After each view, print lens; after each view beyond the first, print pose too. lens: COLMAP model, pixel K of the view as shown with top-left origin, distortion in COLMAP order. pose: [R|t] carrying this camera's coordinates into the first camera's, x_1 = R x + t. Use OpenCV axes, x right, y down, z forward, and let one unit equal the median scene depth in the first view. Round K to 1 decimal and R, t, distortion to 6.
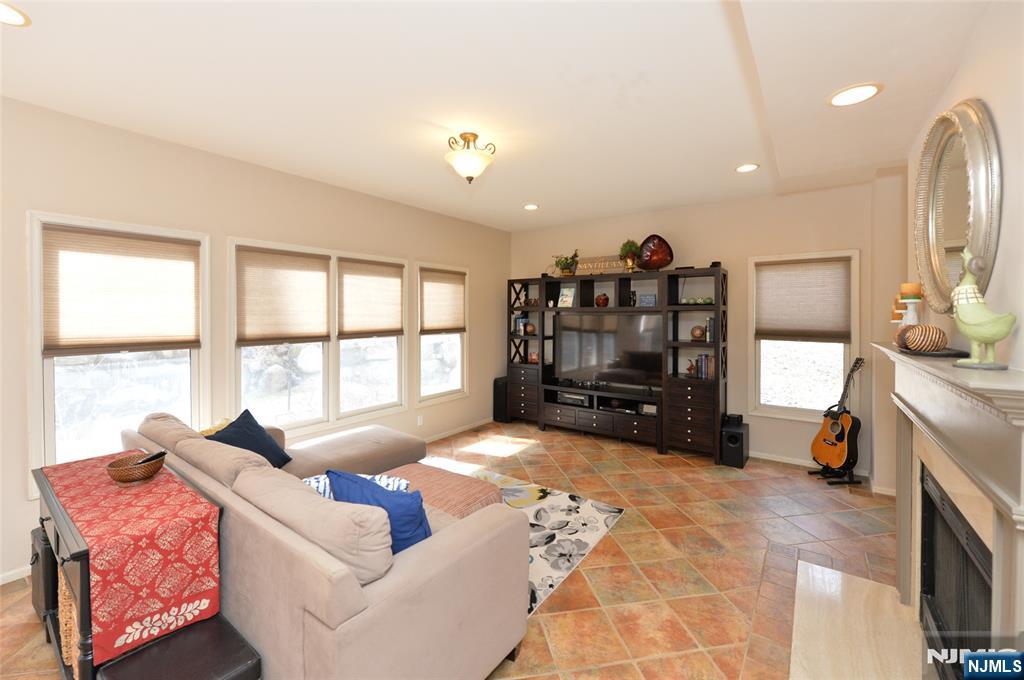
lens RADIAL K [[416.5, 0, 519.7], [0, 416.5, 312.4], [0, 0, 1]] dist [-0.007588, 0.000065]
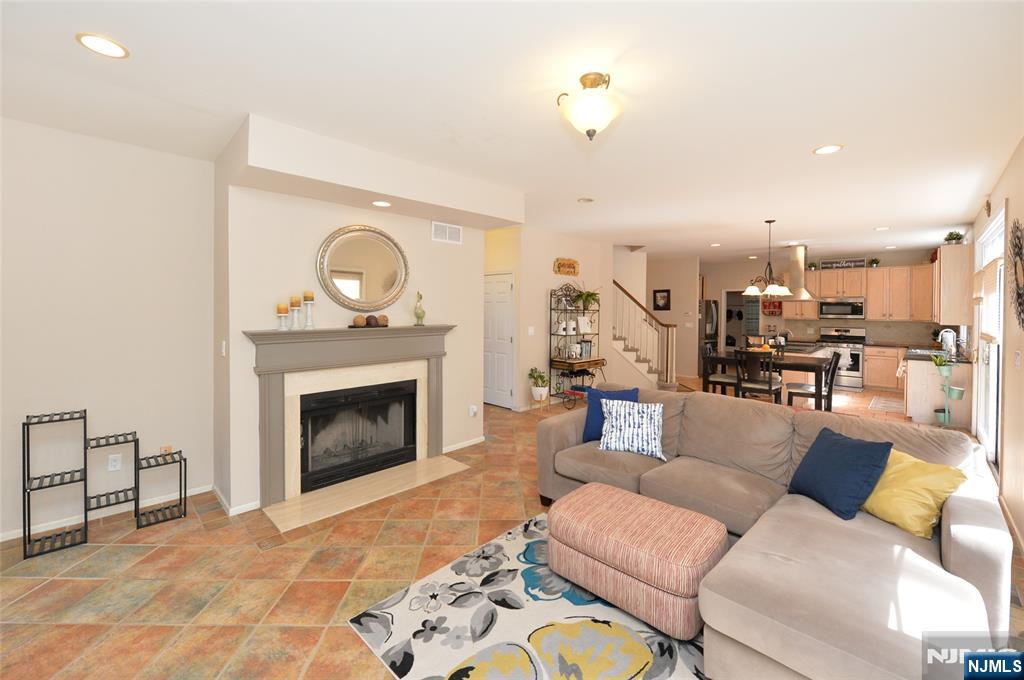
lens RADIAL K [[416.5, 0, 517.7], [0, 416.5, 312.1], [0, 0, 1]] dist [-0.007588, 0.000065]
pose [[-0.988203, -0.008254, 0.152928, -0.075446], [-0.008118, 0.999966, 0.001514, 0.002880], [-0.152935, 0.000255, -0.988236, 1.288180]]
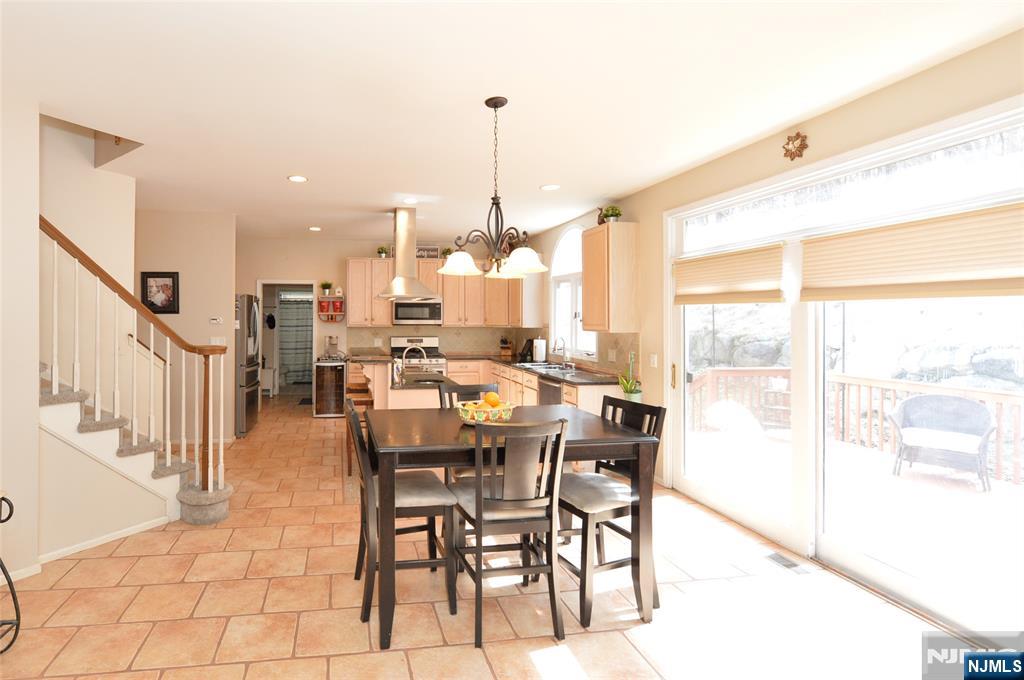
lens RADIAL K [[468.8, 0, 402.3], [0, 468.8, 316.3], [0, 0, 1]] dist [-0.005781, -0.000466]
pose [[-0.741266, -0.002912, -0.671205, -0.150170], [0.000466, 0.999988, -0.004853, 0.002694], [0.671211, -0.003910, -0.741256, 0.176650]]
